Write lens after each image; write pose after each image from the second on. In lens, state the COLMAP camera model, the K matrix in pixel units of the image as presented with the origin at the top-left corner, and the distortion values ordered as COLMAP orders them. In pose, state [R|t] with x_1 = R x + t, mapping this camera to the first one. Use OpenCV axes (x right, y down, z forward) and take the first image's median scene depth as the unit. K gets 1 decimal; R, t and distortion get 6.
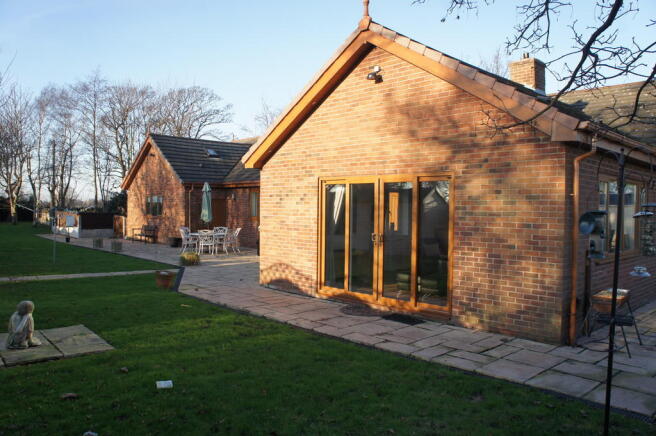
lens RADIAL K [[502.0, 0, 328.0], [0, 502.0, 218.0], [0, 0, 1]] dist [-0.120545, 0.002574]
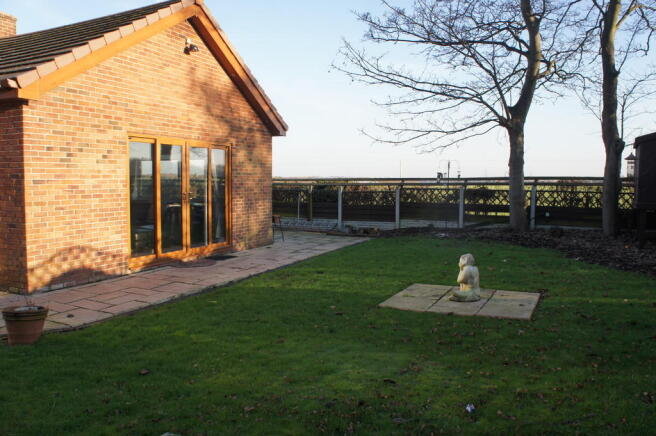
lens RADIAL K [[502.0, 0, 328.0], [0, 502.0, 218.0], [0, 0, 1]] dist [-0.120545, 0.002574]
pose [[-0.359982, -0.080346, 0.929493, -0.988230], [0.013434, 0.995735, 0.091275, -0.008298], [-0.932862, 0.045344, -0.357367, 1.060614]]
